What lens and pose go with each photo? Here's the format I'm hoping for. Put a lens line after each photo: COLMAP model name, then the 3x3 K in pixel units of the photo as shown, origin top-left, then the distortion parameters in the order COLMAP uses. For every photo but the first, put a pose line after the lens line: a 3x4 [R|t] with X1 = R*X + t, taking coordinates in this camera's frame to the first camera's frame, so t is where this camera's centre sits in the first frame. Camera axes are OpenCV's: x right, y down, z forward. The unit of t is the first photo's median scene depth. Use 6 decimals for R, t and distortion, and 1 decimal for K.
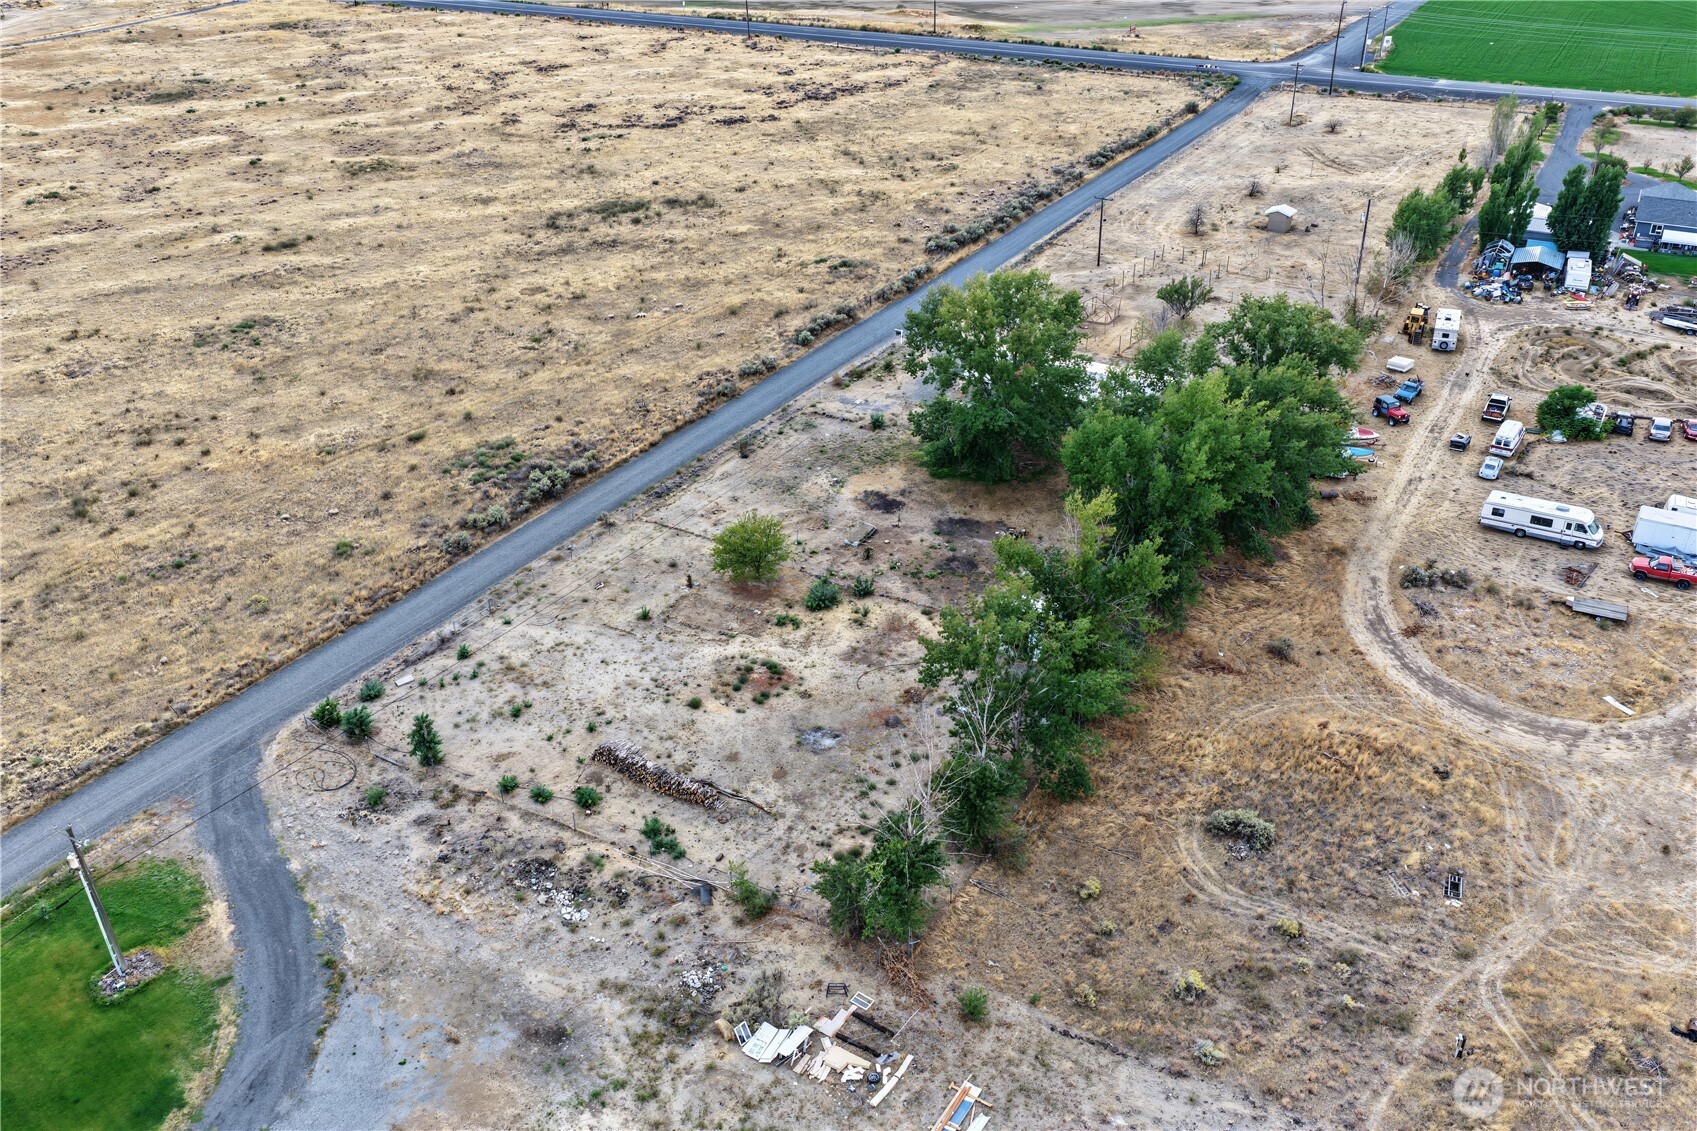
lens RADIAL K [[1408.0, 0, 854.3], [0, 1408.0, 565.5], [0, 0, 1]] dist [-0.018802, 0.048543]
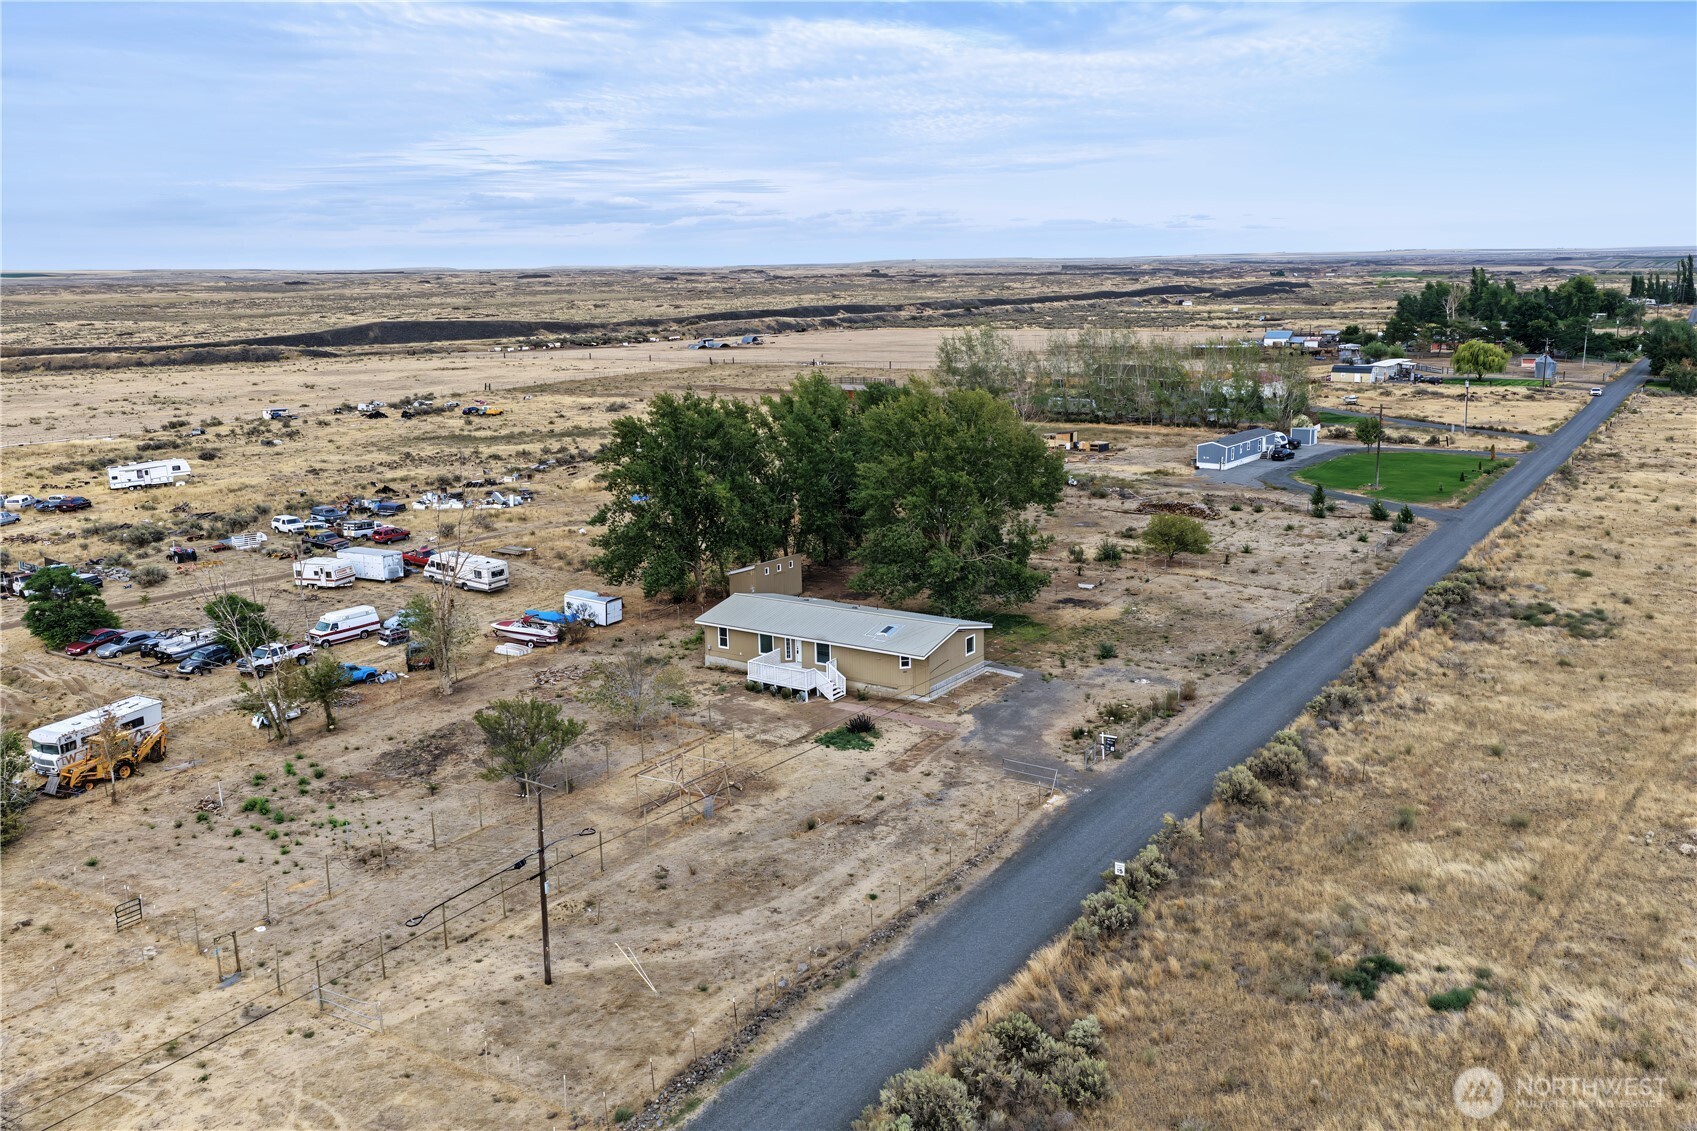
lens RADIAL K [[1408.0, 0, 854.3], [0, 1408.0, 565.5], [0, 0, 1]] dist [-0.018802, 0.048543]
pose [[-0.998704, 0.020084, 0.046762, 0.133950], [0.046395, 0.736953, 0.674350, -0.761396], [-0.020918, 0.675645, -0.736930, 1.799599]]
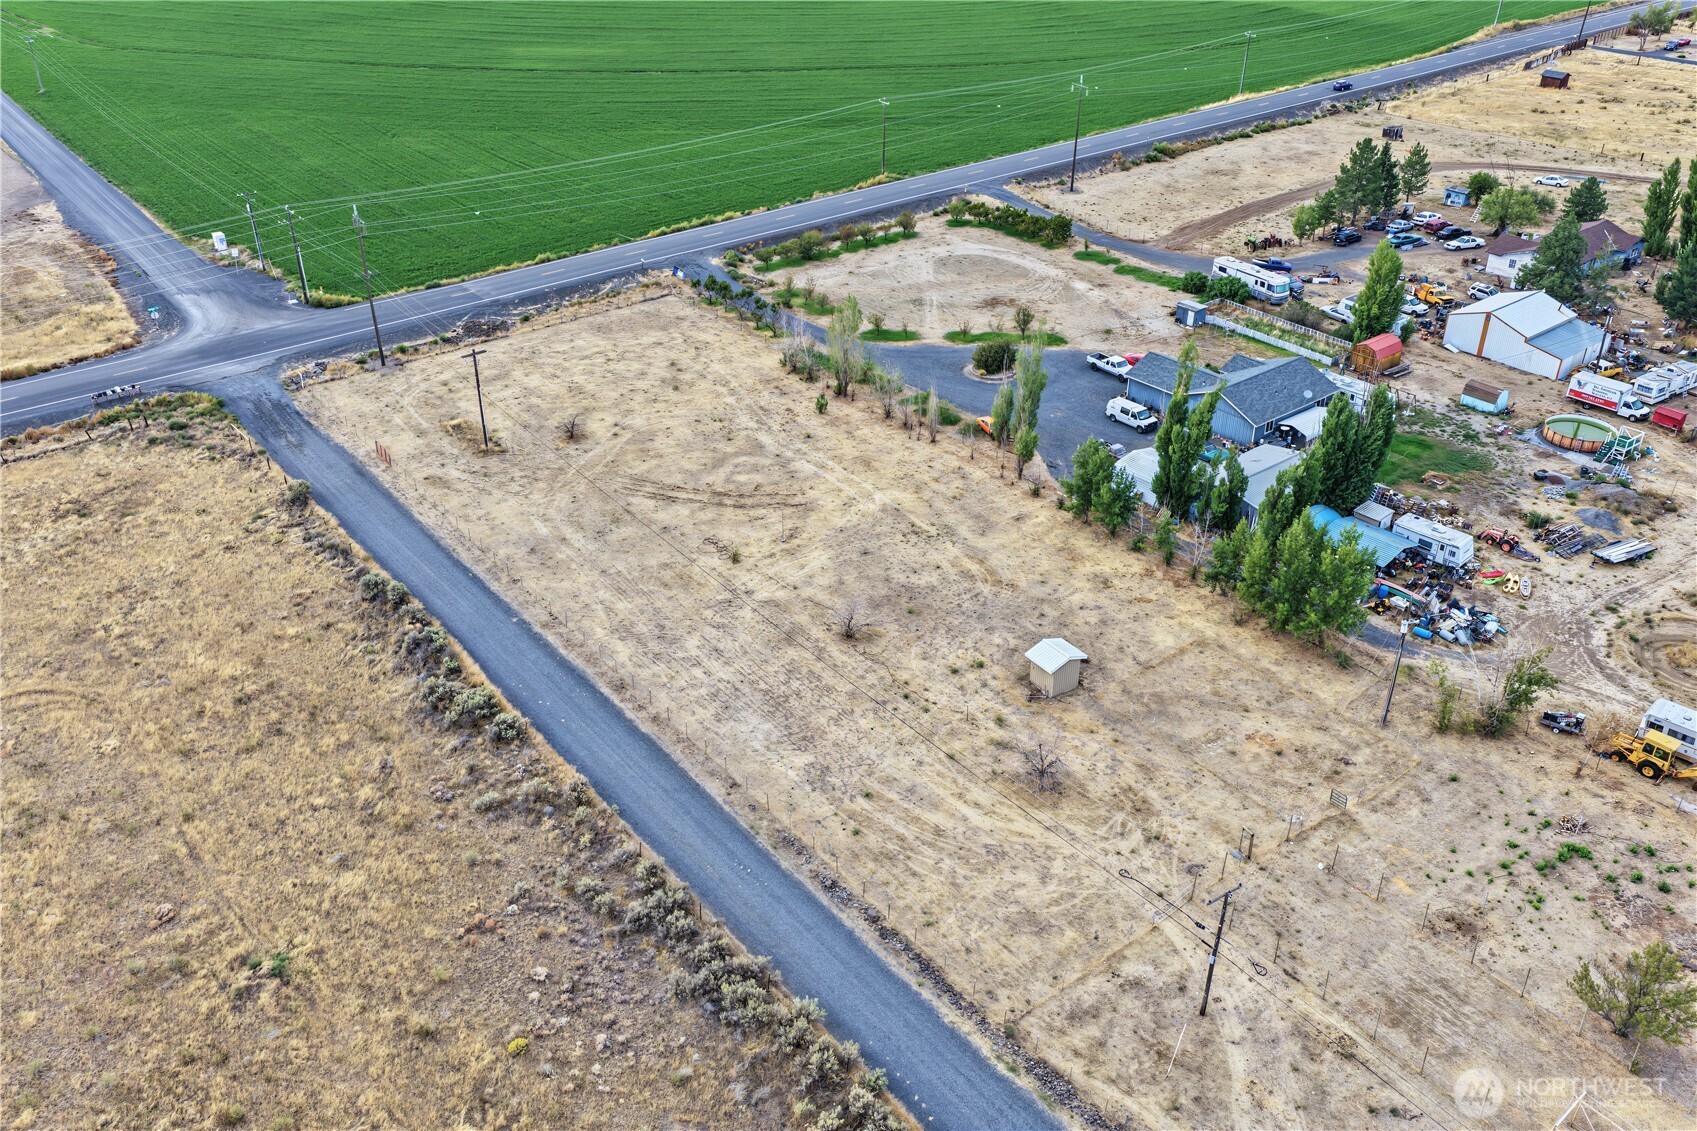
lens RADIAL K [[1408.0, 0, 854.3], [0, 1408.0, 565.5], [0, 0, 1]] dist [-0.018802, 0.048543]
pose [[0.364158, -0.460456, 0.809549, -0.216014], [0.464619, 0.843160, 0.270574, -0.747644], [-0.807167, 0.277600, 0.520980, 1.276051]]
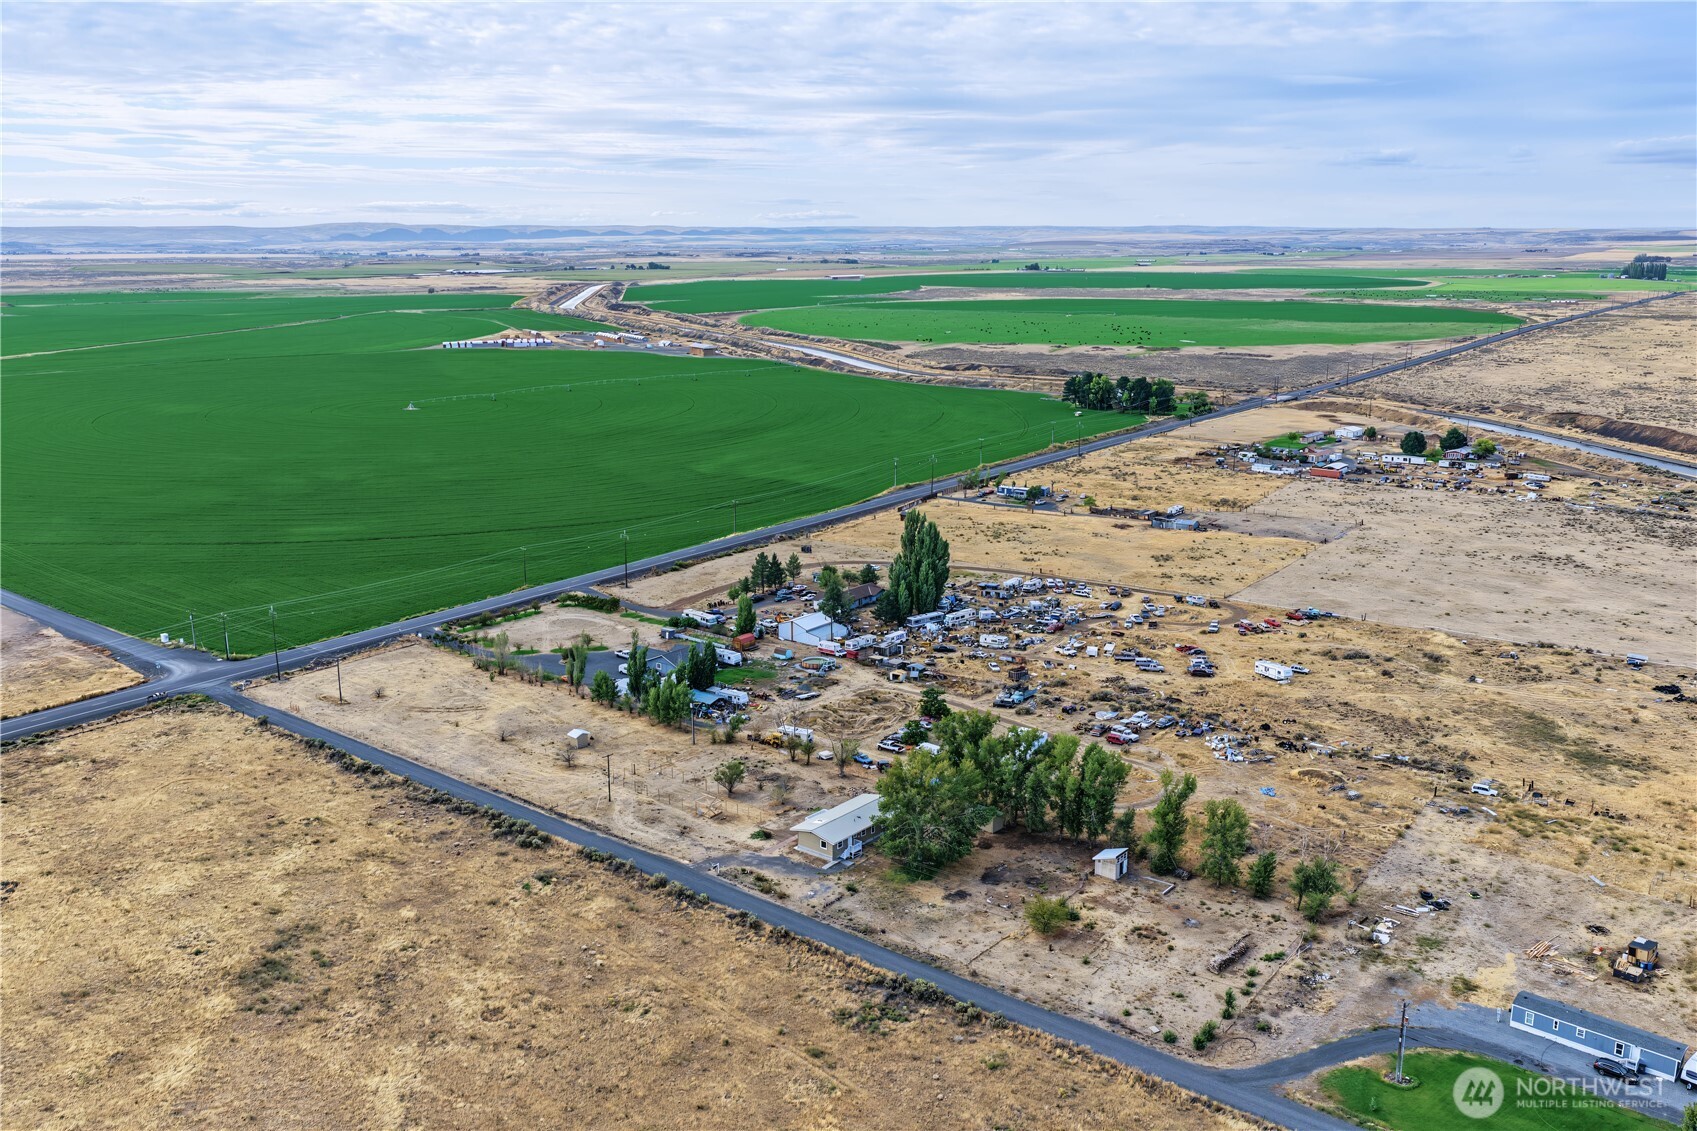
lens RADIAL K [[1408.0, 0, 854.3], [0, 1408.0, 565.5], [0, 0, 1]] dist [-0.018802, 0.048543]
pose [[0.144991, -0.214672, 0.965864, -1.680450], [0.502871, 0.856688, 0.114918, -0.696107], [-0.852114, 0.469043, 0.232164, 0.551321]]
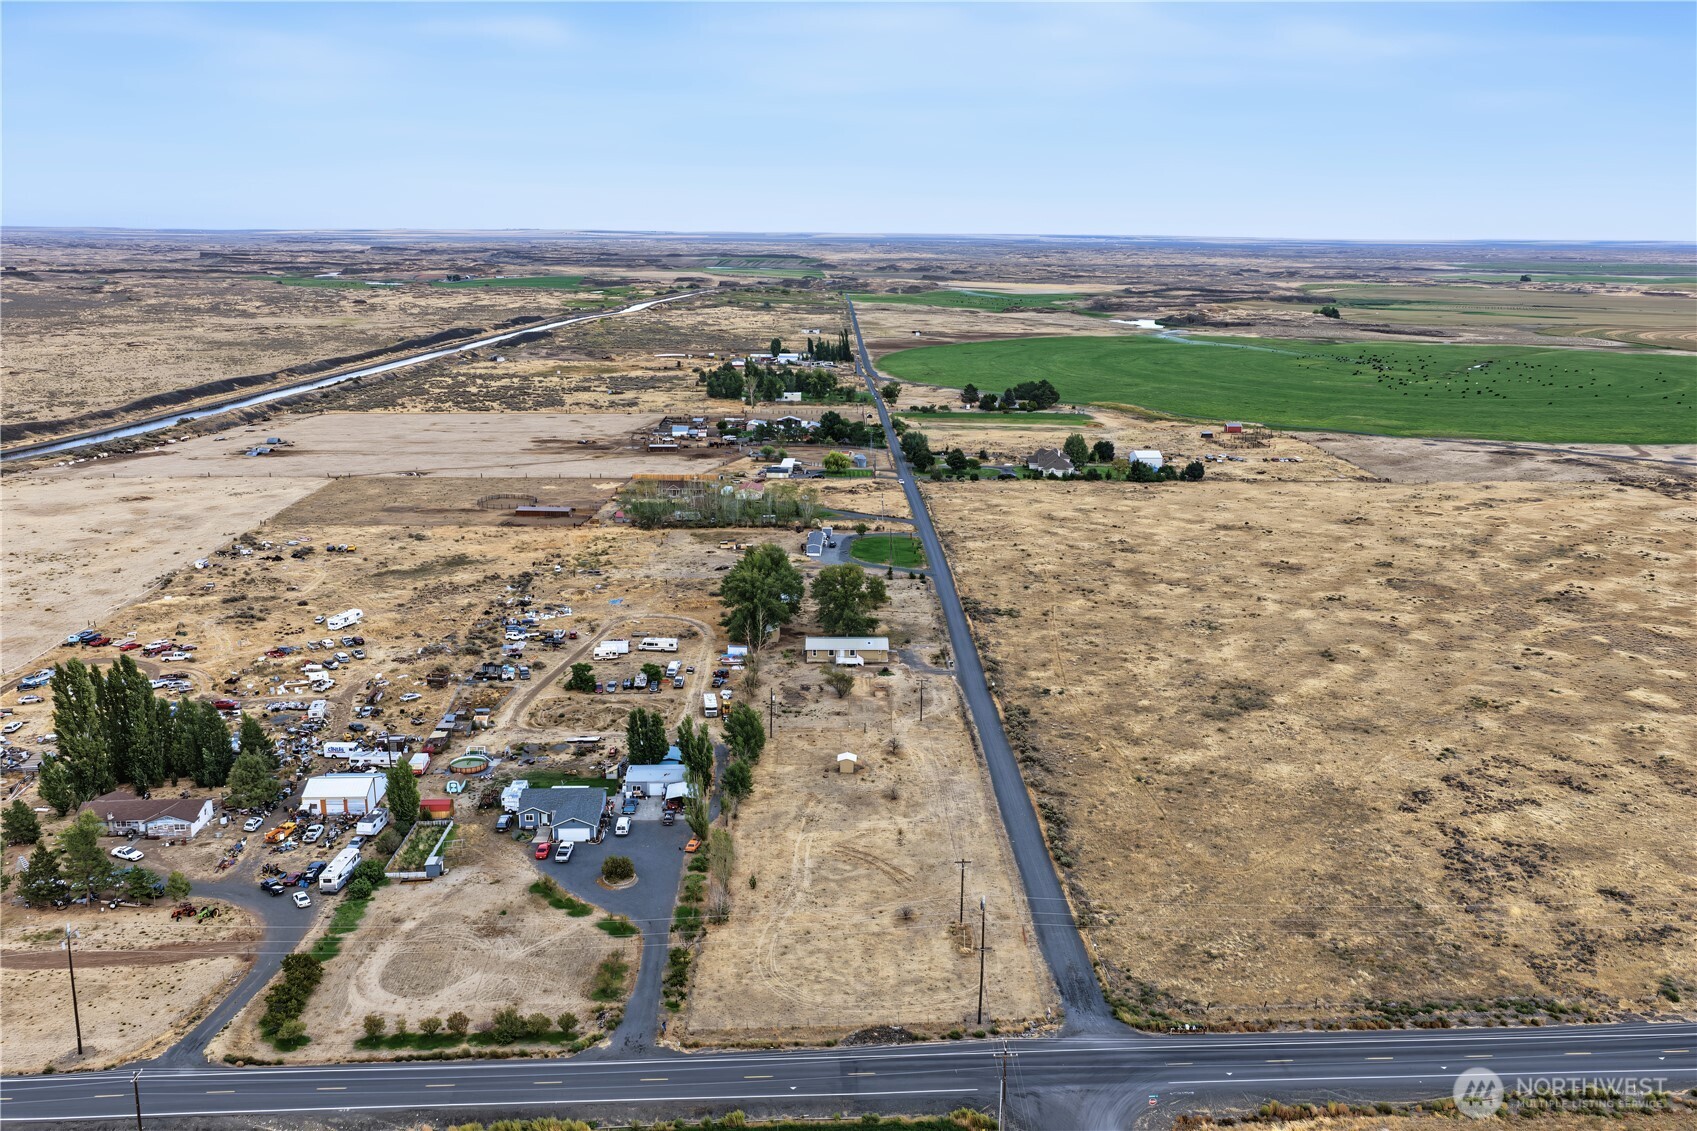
lens RADIAL K [[1408.0, 0, 854.3], [0, 1408.0, 565.5], [0, 0, 1]] dist [-0.018802, 0.048543]
pose [[-0.848376, 0.128753, -0.513499, 1.594434], [-0.263818, 0.738128, 0.620941, -2.024705], [0.458976, 0.662262, -0.592242, 2.763329]]
